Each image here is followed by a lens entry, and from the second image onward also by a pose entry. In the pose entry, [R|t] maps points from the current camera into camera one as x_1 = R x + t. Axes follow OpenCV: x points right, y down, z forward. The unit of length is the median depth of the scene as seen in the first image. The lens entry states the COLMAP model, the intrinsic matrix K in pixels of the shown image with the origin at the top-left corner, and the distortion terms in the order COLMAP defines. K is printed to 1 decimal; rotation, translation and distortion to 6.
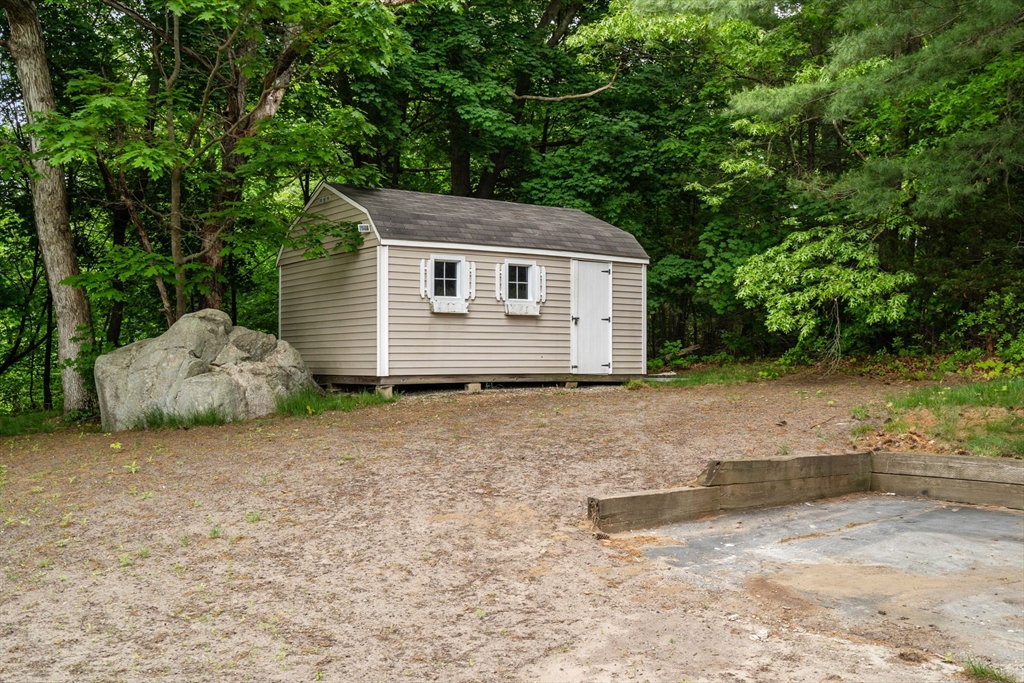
lens RADIAL K [[1020.5, 0, 512.6], [0, 1020.5, 373.8], [0, 0, 1]] dist [0.011709, -0.003584]
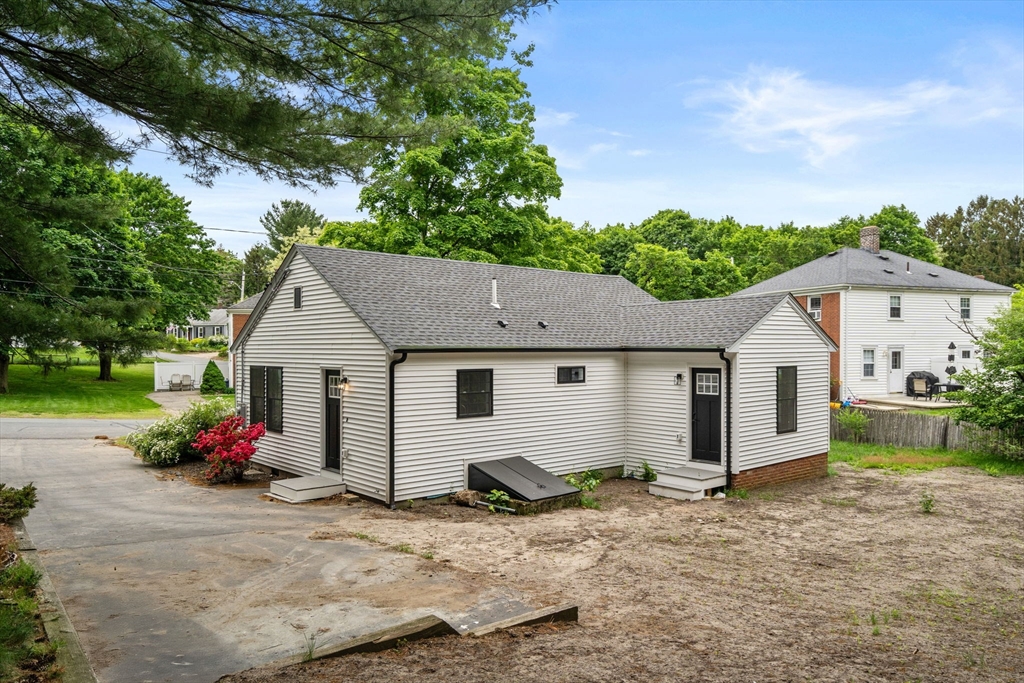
lens RADIAL K [[718.0, 0, 512.2], [0, 718.0, 353.1], [0, 0, 1]] dist [0.020118, -0.000776]
pose [[-0.999837, -0.005589, -0.017180, 0.089717], [-0.005568, 0.999984, -0.001306, -0.087675], [0.017187, -0.001211, -0.999852, 0.990903]]
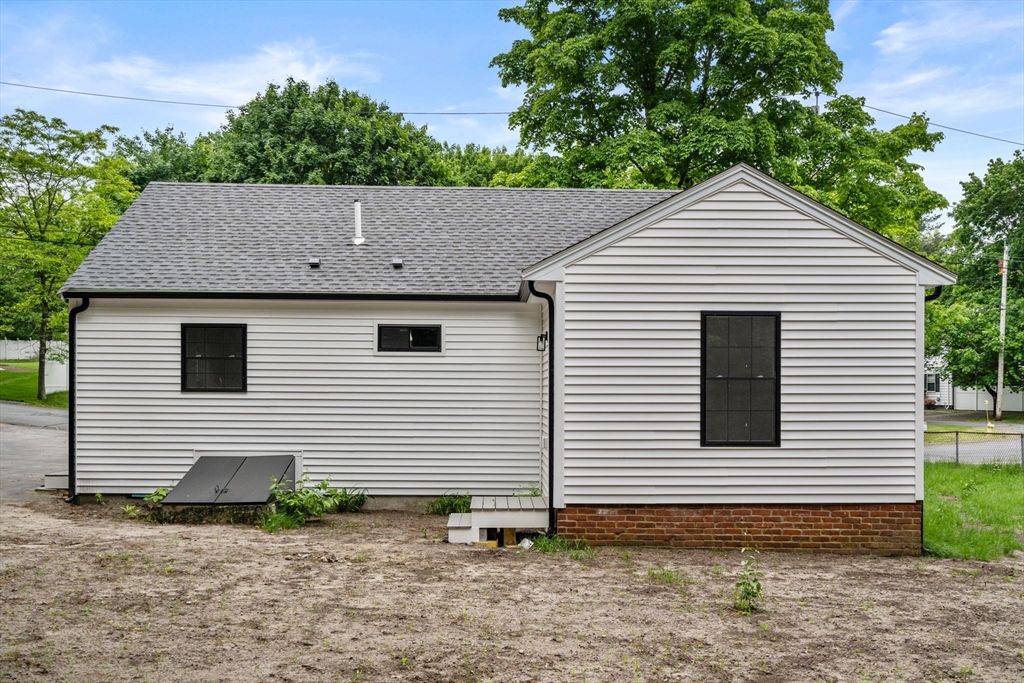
lens RADIAL K [[1020.5, 0, 512.6], [0, 1020.5, 373.8], [0, 0, 1]] dist [0.011709, -0.003584]
pose [[-0.781409, -0.000739, 0.624019, -0.708291], [-0.016676, 0.999667, -0.019697, -0.004714], [-0.623797, -0.025797, -0.781161, 0.600095]]
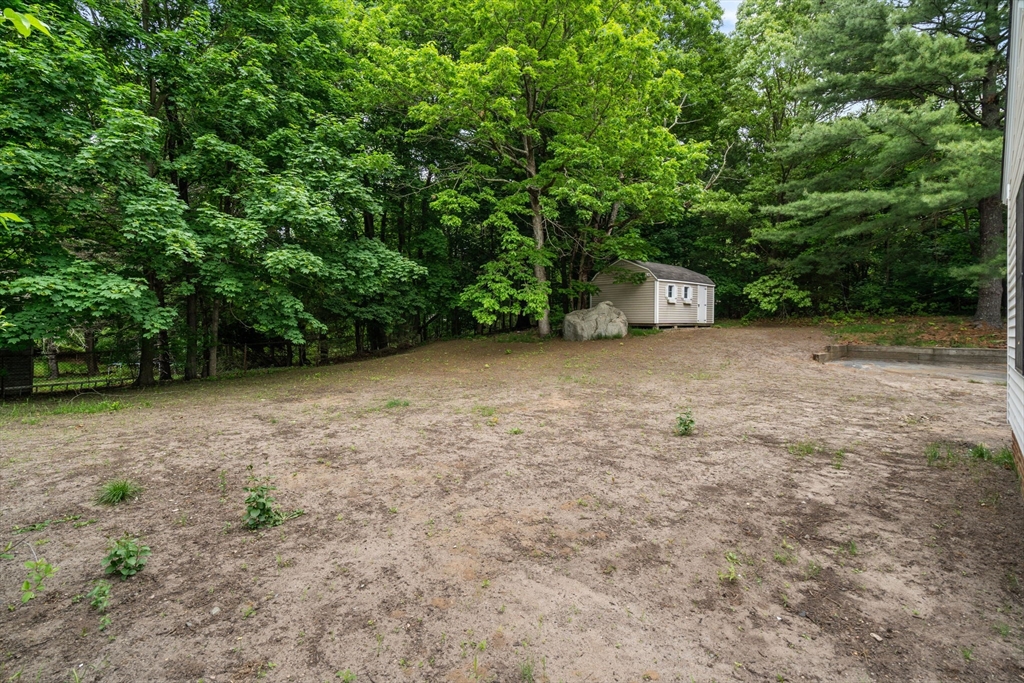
lens RADIAL K [[465.9, 0, 516.9], [0, 465.9, 328.0], [0, 0, 1]] dist [-0.001182, -0.000058]
pose [[0.995902, 0.003171, 0.090385, -0.661334], [-0.003912, 0.999960, 0.008026, 0.006541], [-0.090356, -0.008347, 0.995875, -0.355395]]
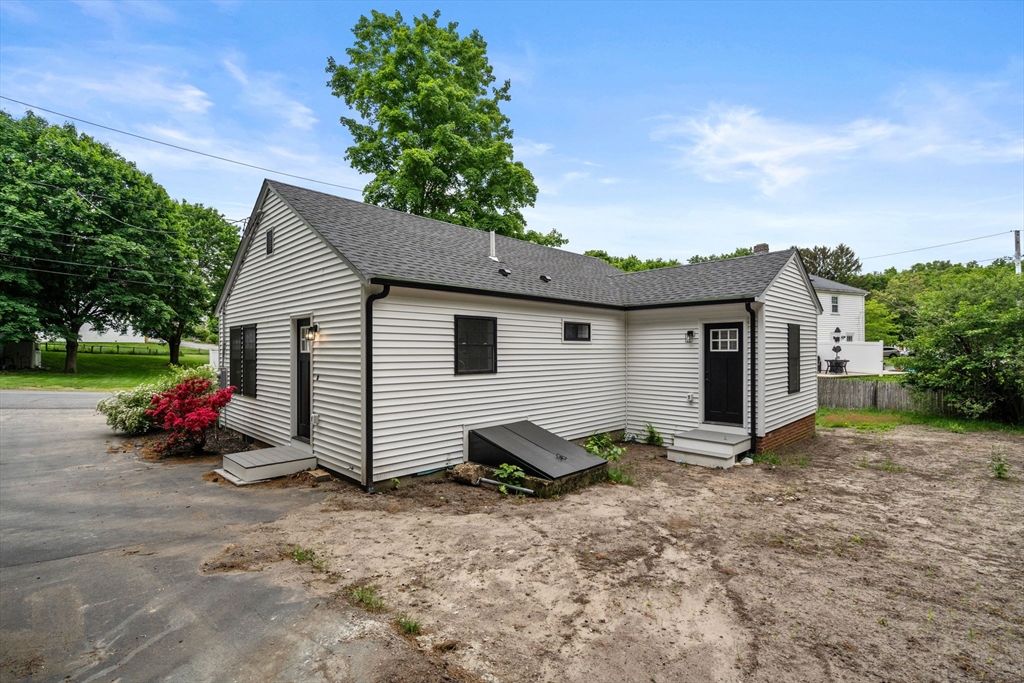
lens RADIAL K [[467.7, 0, 514.9], [0, 467.7, 350.6], [0, 0, 1]] dist [-0.004381, -0.000345]
pose [[-0.996116, -0.004220, -0.087954, 0.126071], [-0.003492, 0.999958, -0.008424, -0.023941], [0.087986, -0.008084, -0.996089, 0.545511]]
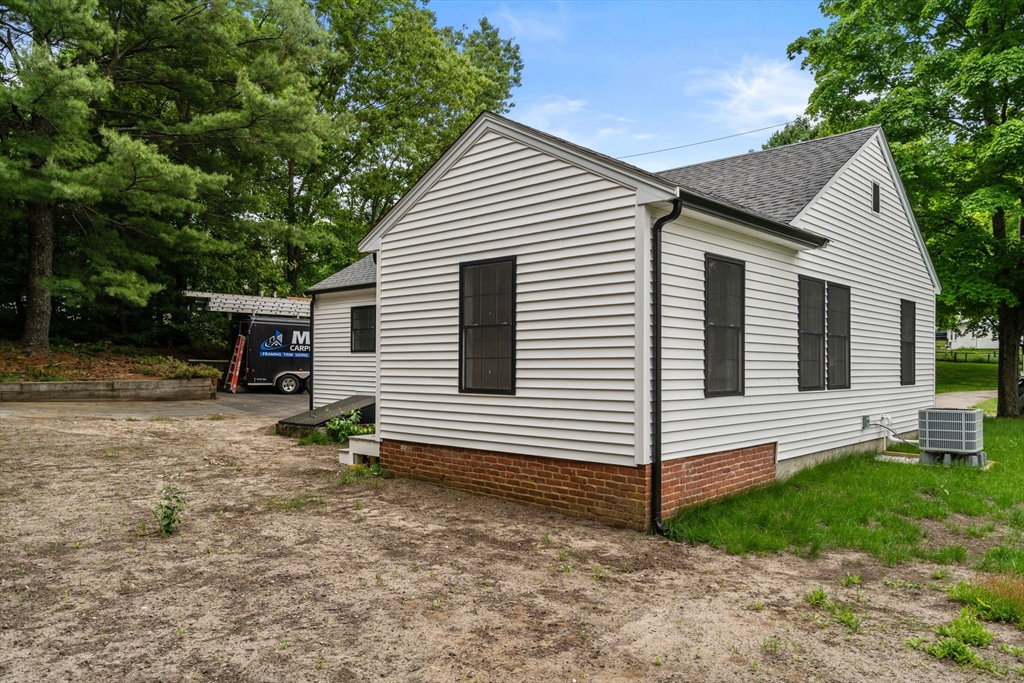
lens RADIAL K [[718.0, 0, 512.2], [0, 718.0, 353.1], [0, 0, 1]] dist [0.020118, -0.000776]
pose [[-0.112699, 0.008858, 0.993590, -0.909660], [-0.015324, 0.999826, -0.010652, 0.007019], [-0.993511, -0.016426, -0.112543, -0.079958]]
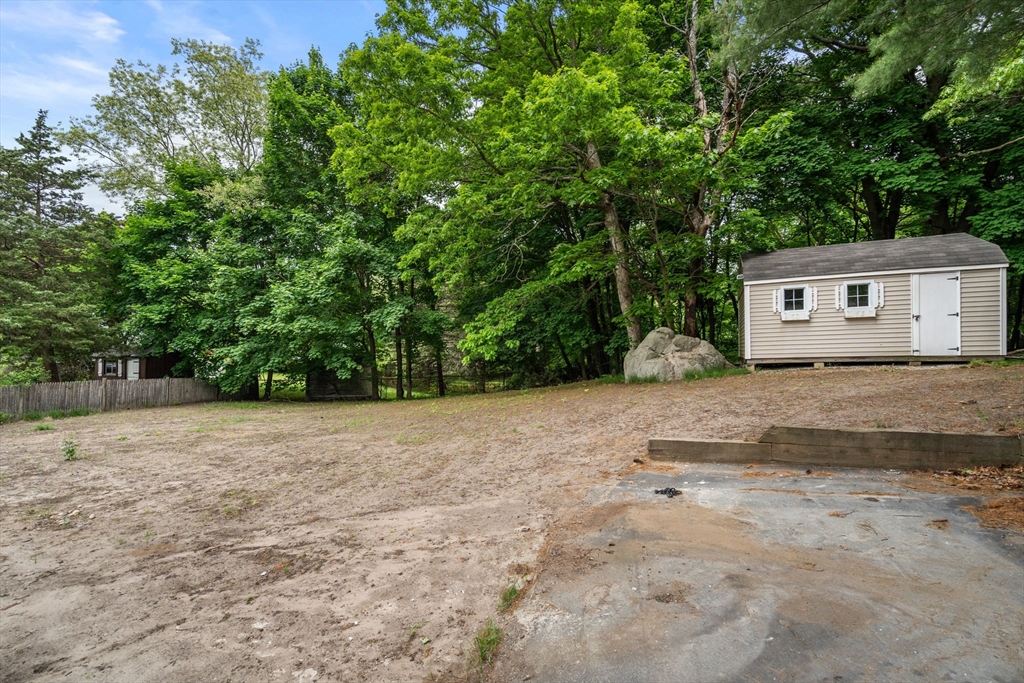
lens RADIAL K [[465.6, 0, 525.7], [0, 465.6, 359.3], [0, 0, 1]] dist [-0.003397, -0.000228]
pose [[0.551016, -0.000944, -0.834494, 0.328939], [0.013348, 0.999881, 0.007683, -0.008195], [0.834388, -0.015372, 0.550963, 0.226946]]
